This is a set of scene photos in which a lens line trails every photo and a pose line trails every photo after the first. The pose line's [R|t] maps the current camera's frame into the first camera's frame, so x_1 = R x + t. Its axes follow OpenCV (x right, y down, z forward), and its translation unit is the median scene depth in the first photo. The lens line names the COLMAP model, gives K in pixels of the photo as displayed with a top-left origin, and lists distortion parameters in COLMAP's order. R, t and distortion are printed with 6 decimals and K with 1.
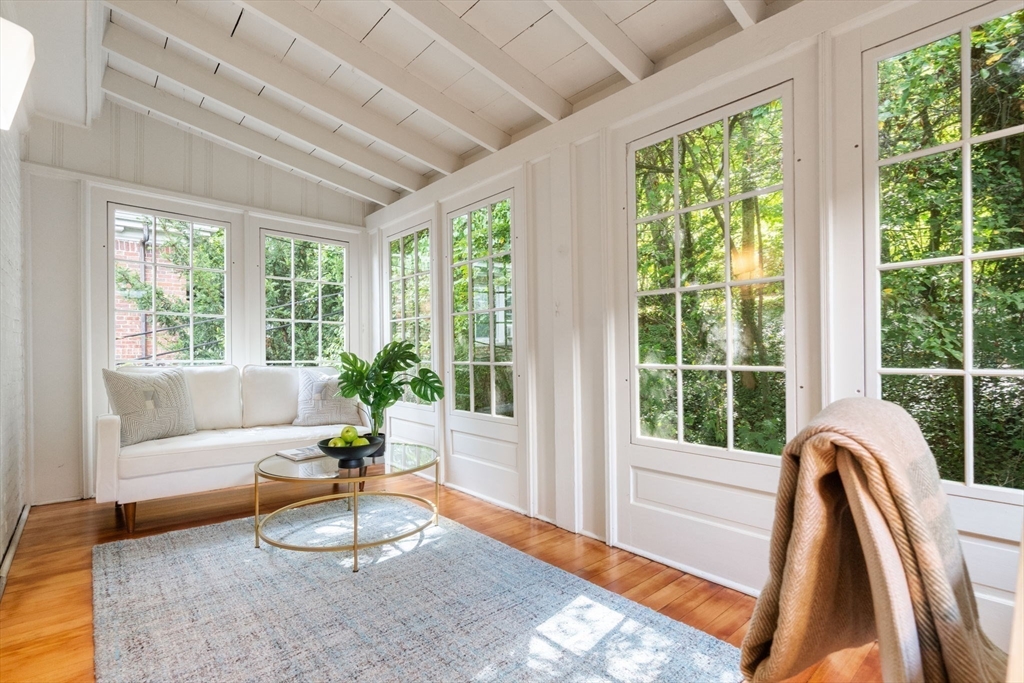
lens RADIAL K [[486.8, 0, 510.5], [0, 486.8, 337.1], [0, 0, 1]] dist [-0.002602, -0.000269]
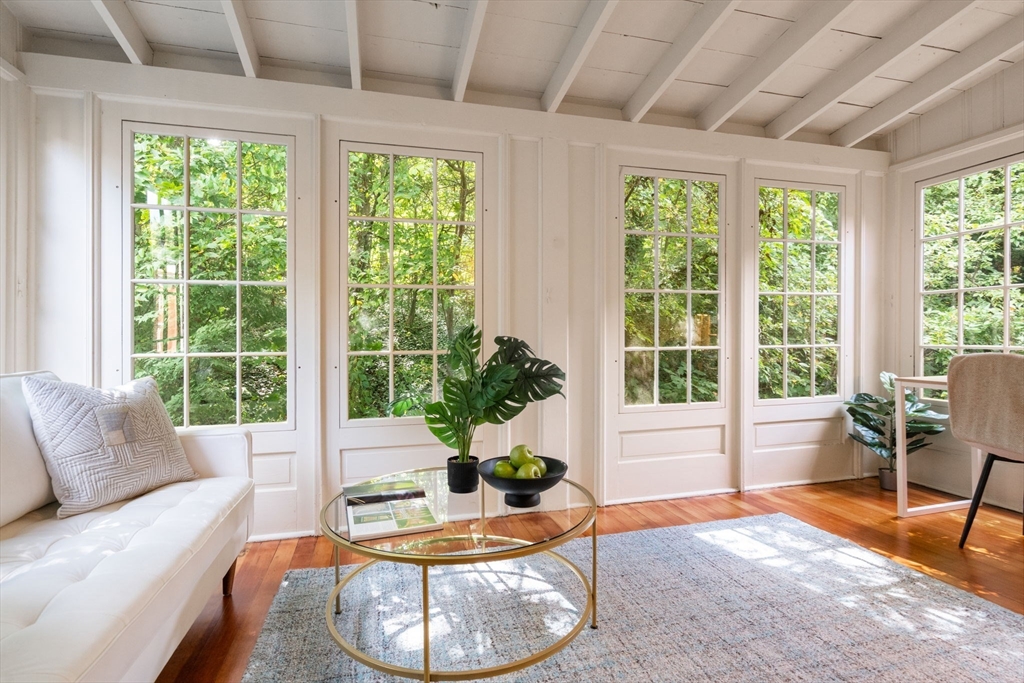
lens RADIAL K [[486.8, 0, 510.5], [0, 486.8, 337.1], [0, 0, 1]] dist [-0.002602, -0.000269]
pose [[0.449746, 0.000459, 0.893157, -0.994230], [-0.021007, 0.999729, 0.010065, 0.023725], [-0.892910, -0.023289, 0.449633, 0.741254]]
